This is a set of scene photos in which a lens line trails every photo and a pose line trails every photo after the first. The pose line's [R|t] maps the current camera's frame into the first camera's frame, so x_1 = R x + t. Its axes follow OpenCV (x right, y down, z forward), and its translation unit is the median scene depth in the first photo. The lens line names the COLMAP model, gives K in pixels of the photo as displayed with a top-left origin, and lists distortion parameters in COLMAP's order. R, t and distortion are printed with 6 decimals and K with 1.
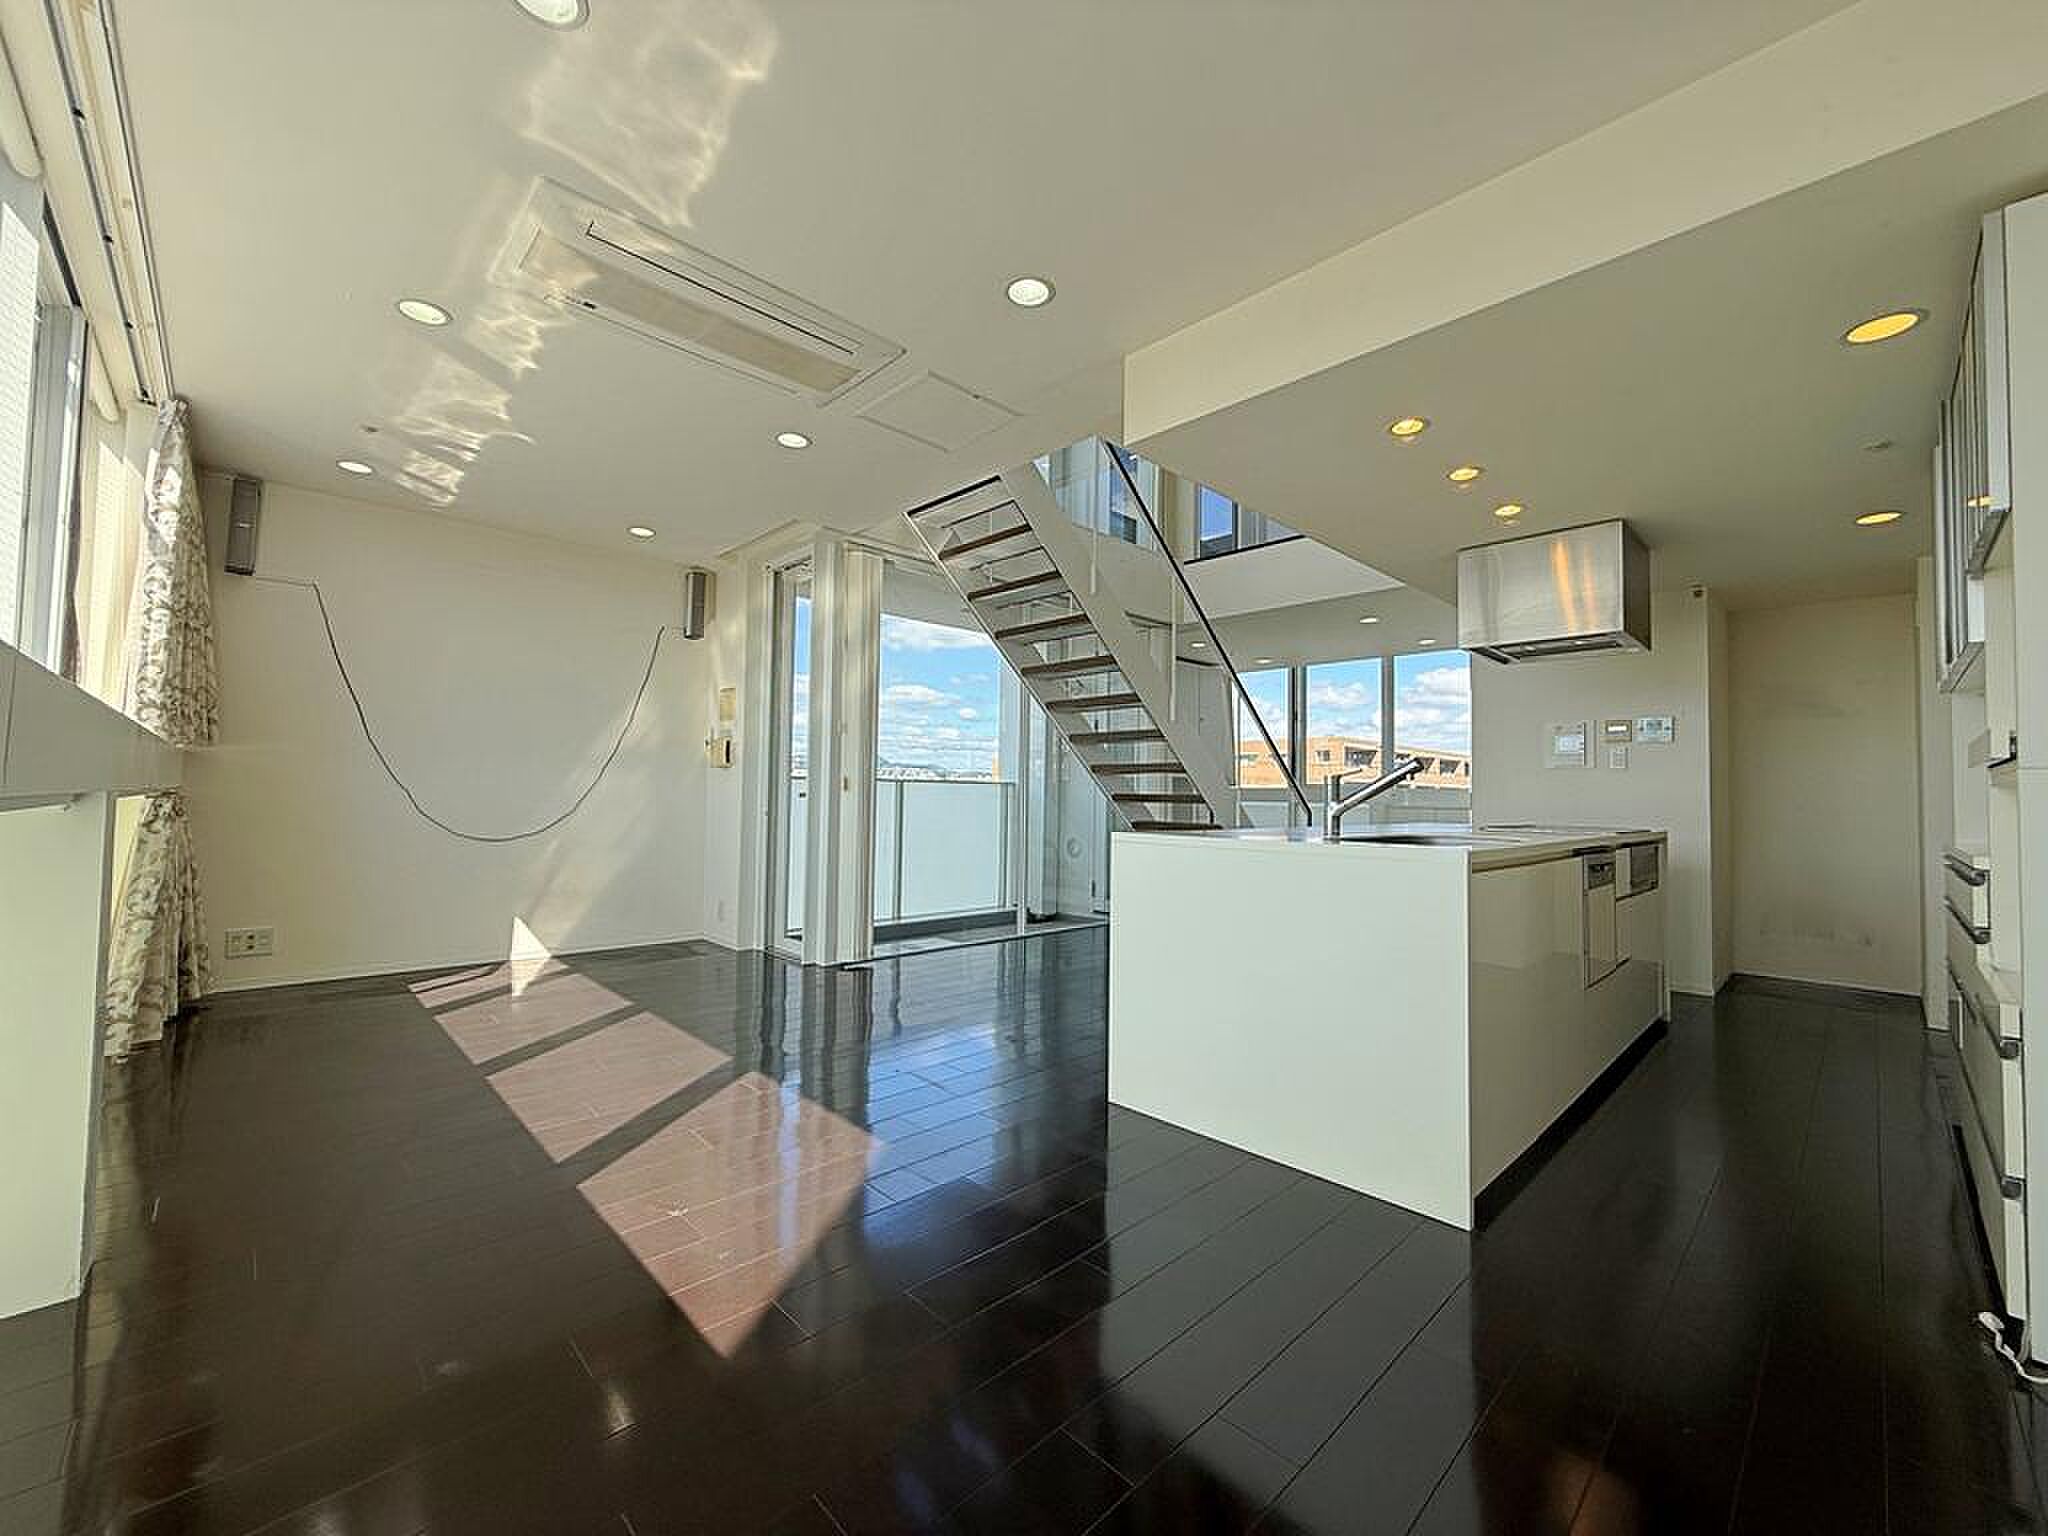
lens RADIAL K [[824.9, 0, 1007.9], [0, 824.9, 768.5], [0, 0, 1]] dist [-0.002198, 0.000416]
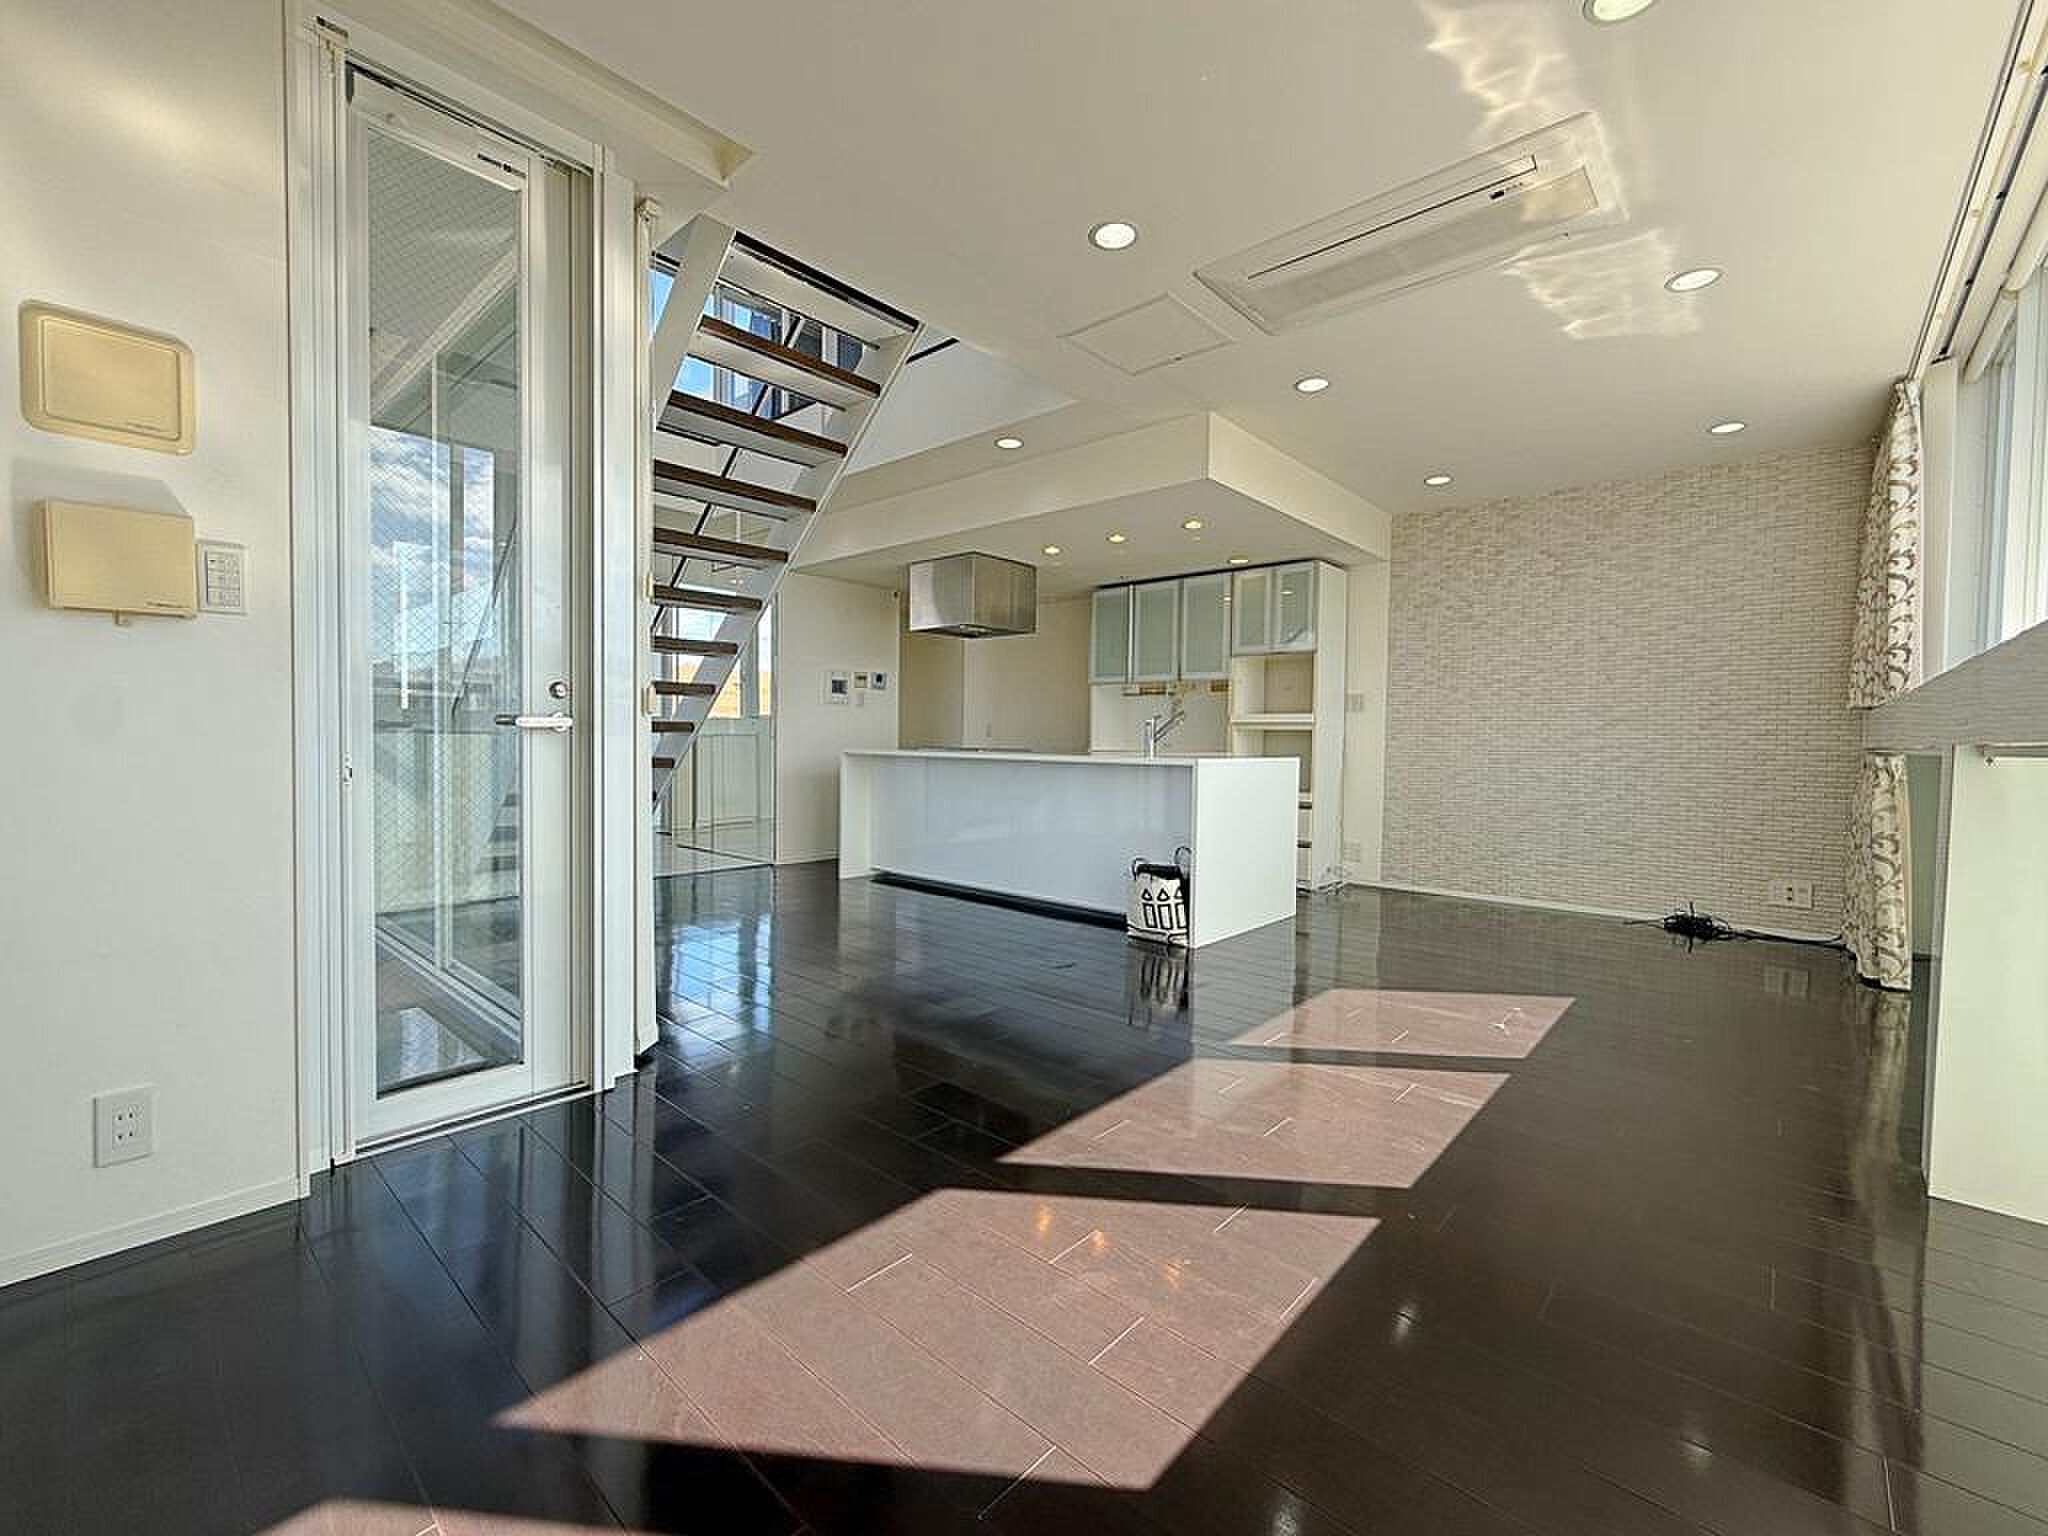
lens RADIAL K [[848.2, 0, 1024.0], [0, 848.2, 768.0], [0, 0, 1]] dist [-0.012865, -0.000310]
pose [[-0.084522, -0.048775, 0.995227, -1.327791], [-0.043922, 0.998013, 0.045181, 0.047919], [-0.995453, -0.039894, -0.086496, 1.475673]]
